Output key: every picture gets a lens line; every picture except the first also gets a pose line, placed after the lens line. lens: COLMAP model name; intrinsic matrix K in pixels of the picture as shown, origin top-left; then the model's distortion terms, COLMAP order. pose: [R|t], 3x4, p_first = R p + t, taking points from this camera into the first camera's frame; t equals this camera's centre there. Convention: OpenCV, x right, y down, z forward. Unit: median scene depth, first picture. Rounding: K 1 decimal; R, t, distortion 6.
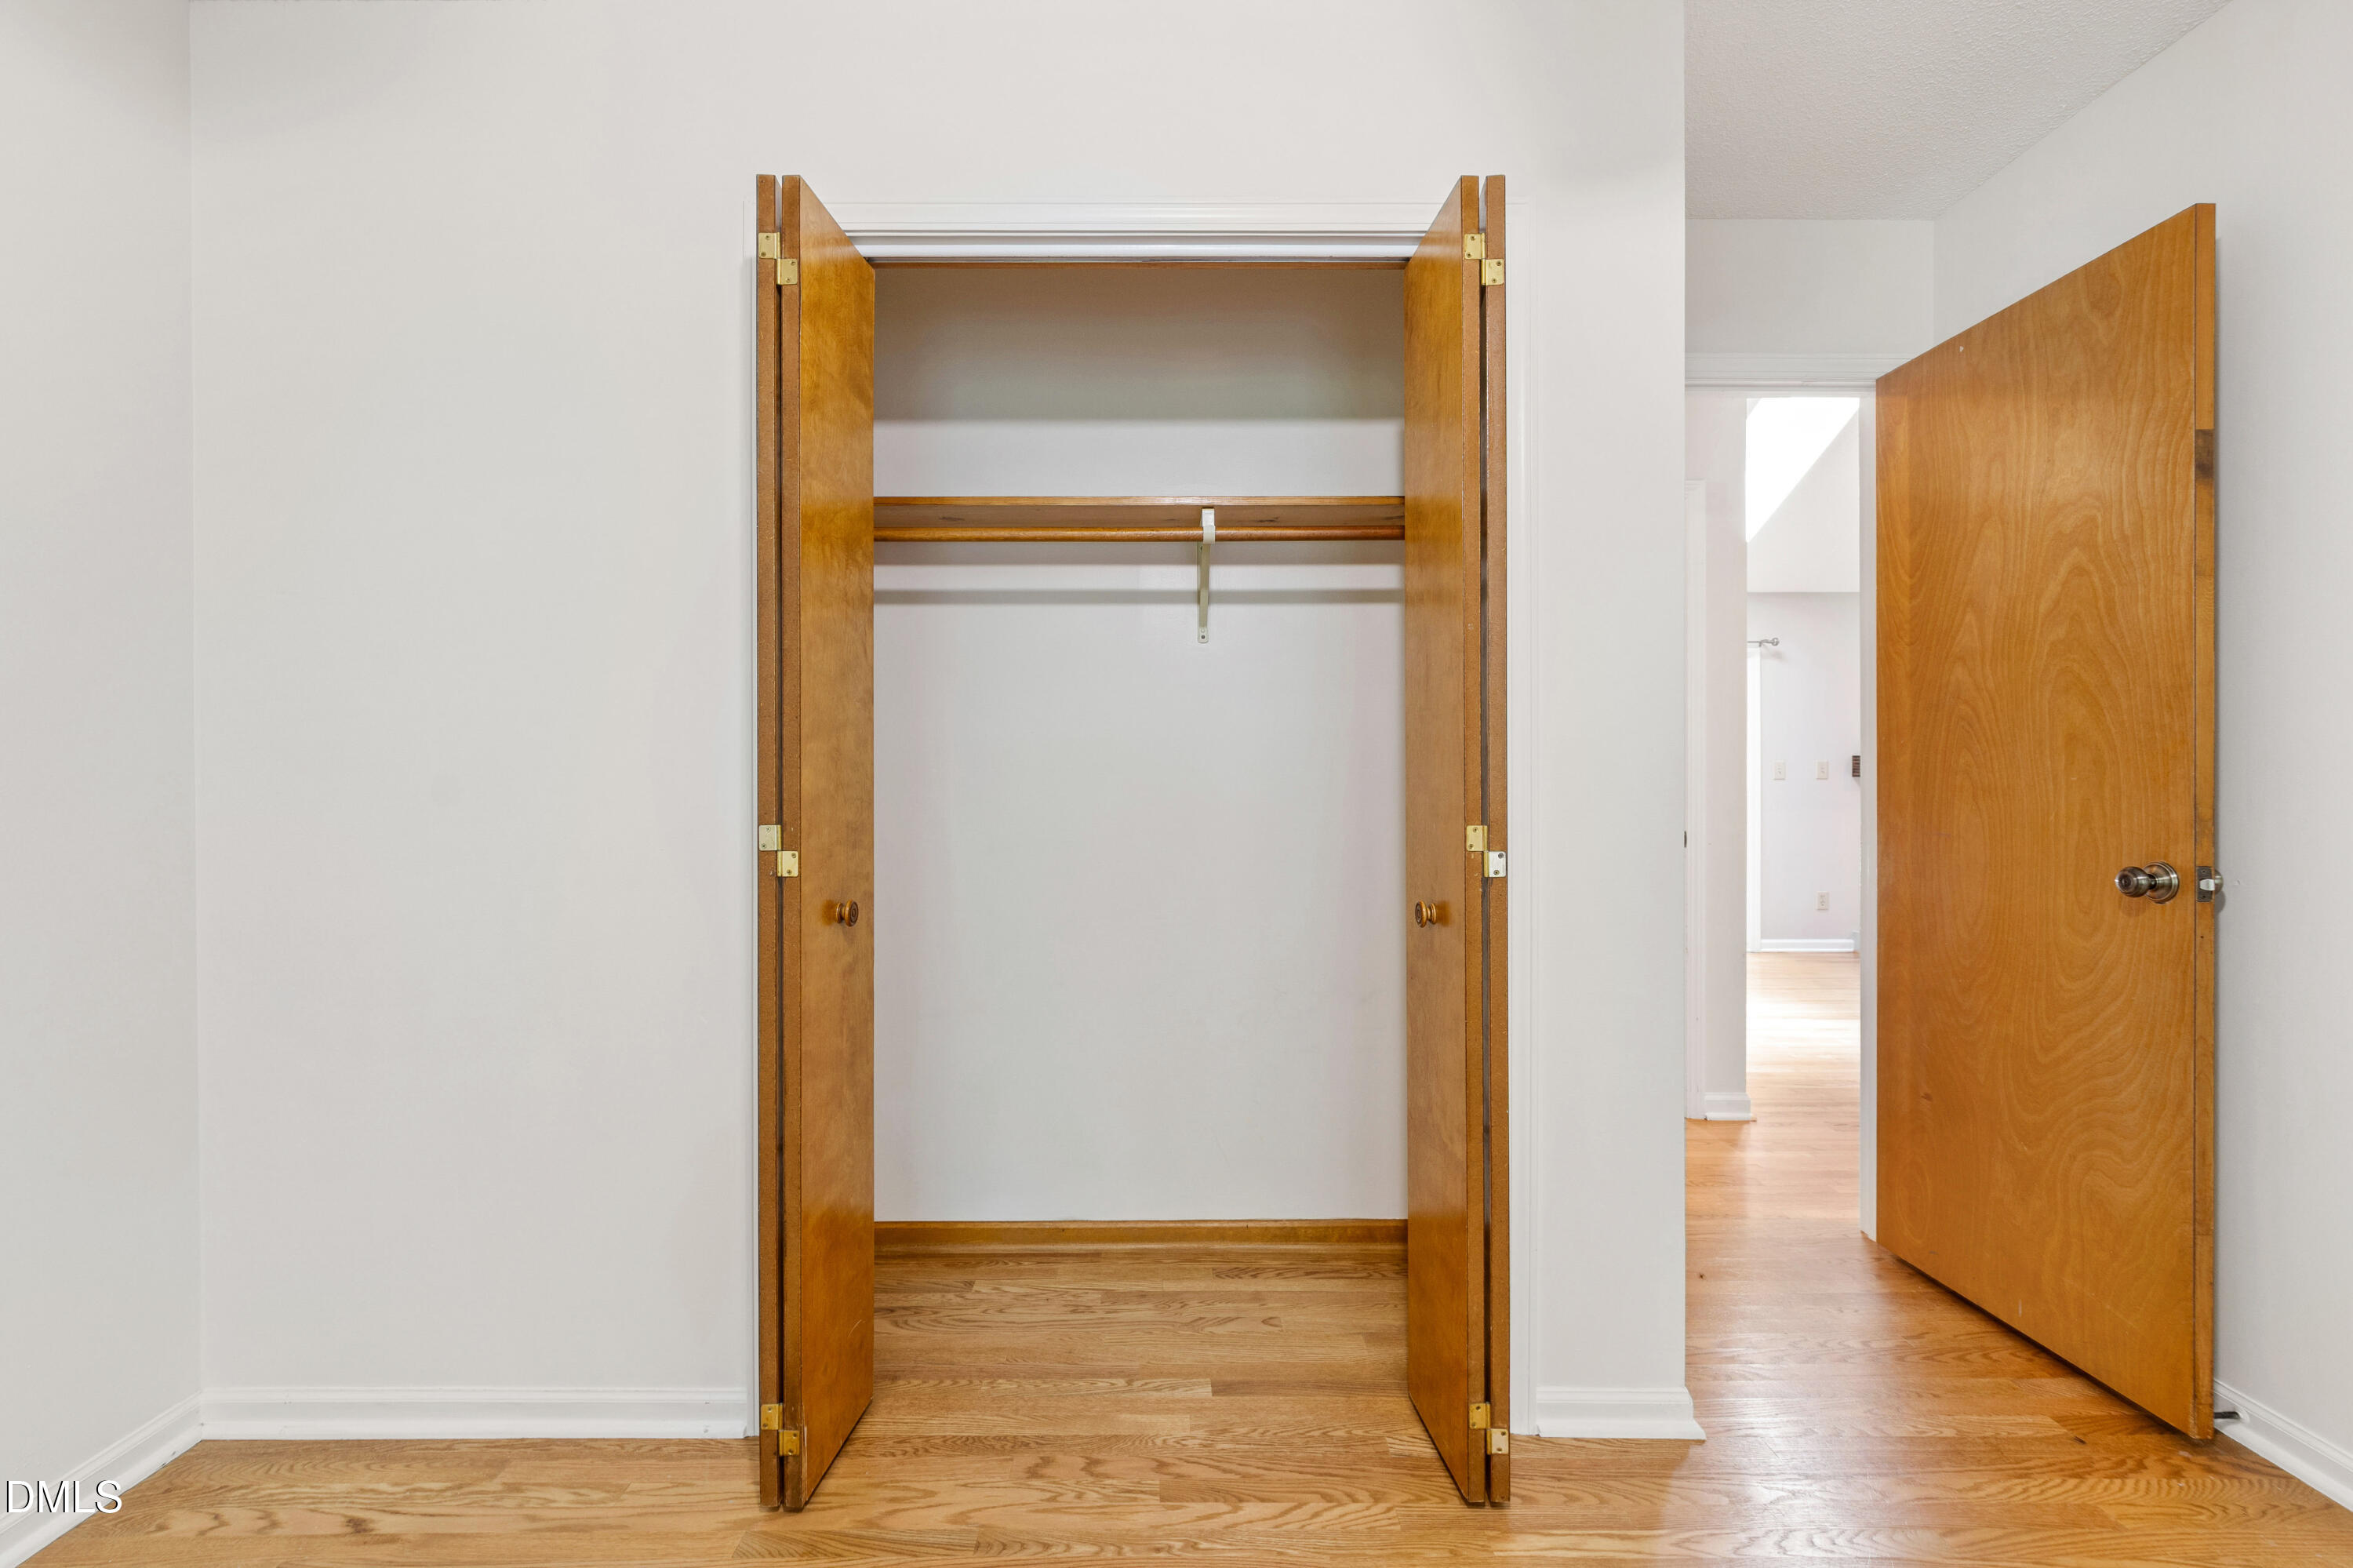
lens RADIAL K [[1046.7, 0, 1221.4], [0, 1046.7, 784.8], [0, 0, 1]] dist [0.001616, 0.001419]
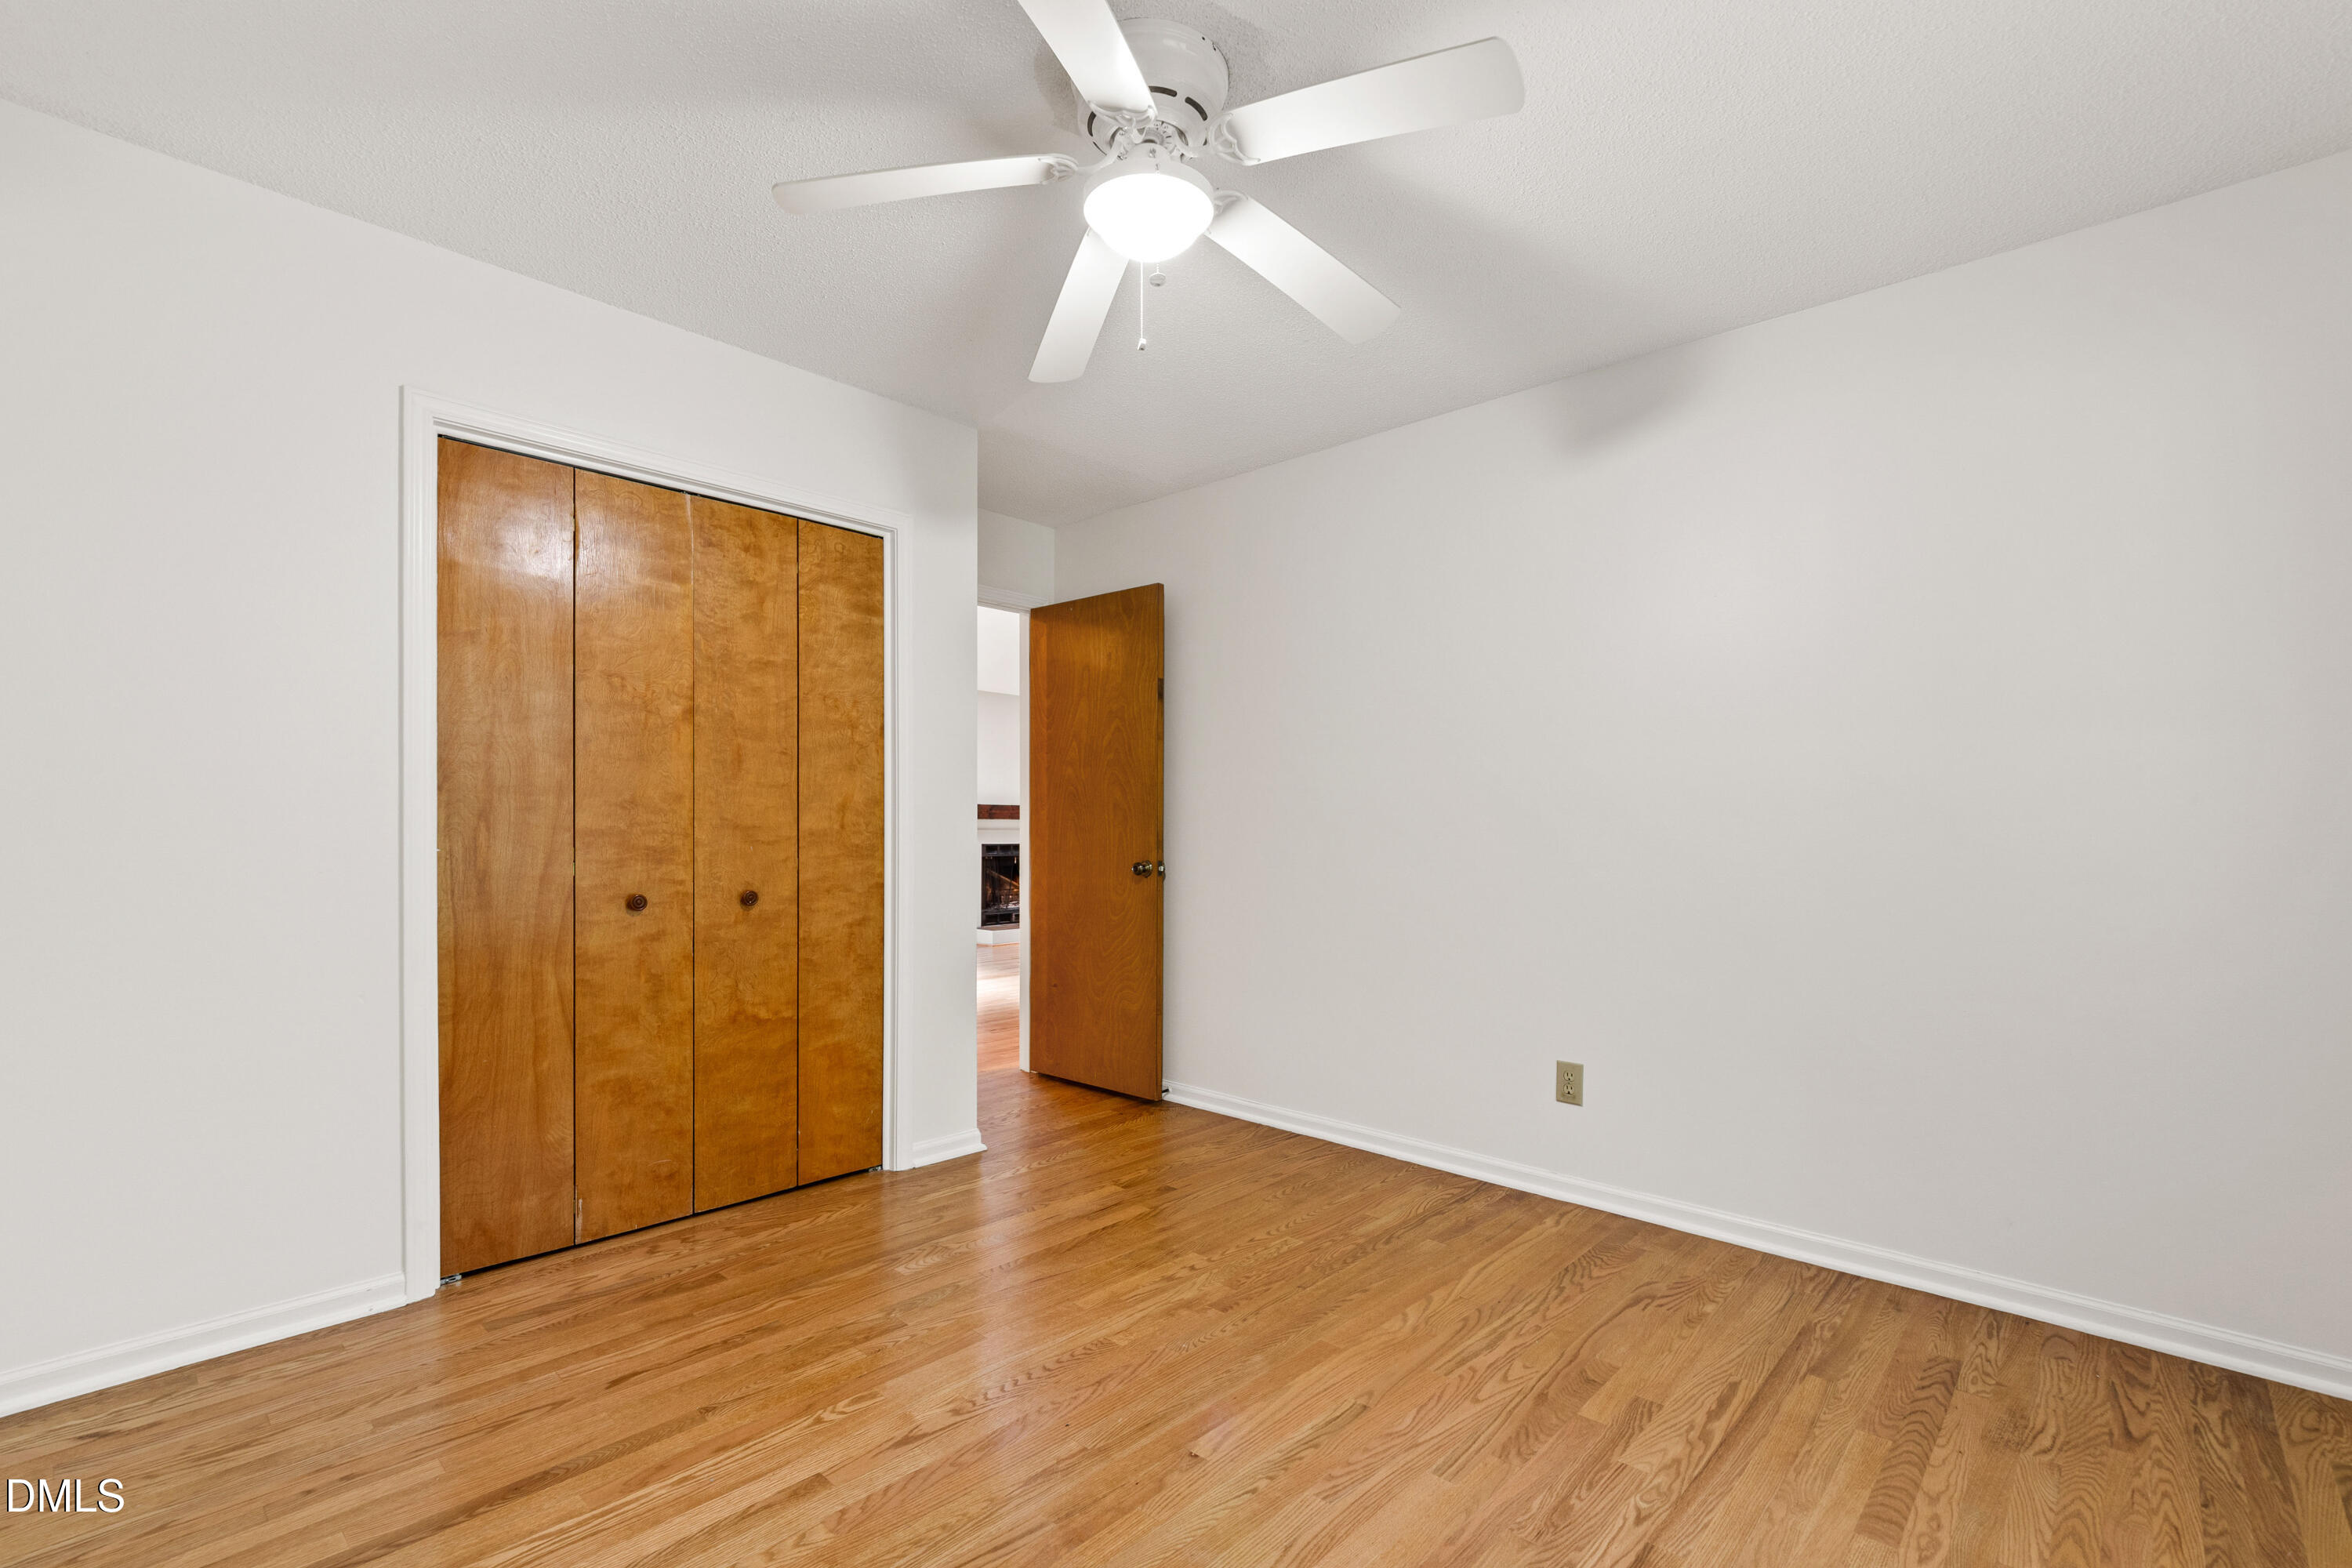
lens RADIAL K [[1046.2, 0, 1176.1], [0, 1046.2, 798.5], [0, 0, 1]] dist [0.001616, 0.001419]
pose [[0.695394, 0.017765, 0.718409, -0.684207], [-0.001596, 0.999730, -0.023177, -0.008435], [-0.718627, 0.014970, 0.695235, -0.623336]]
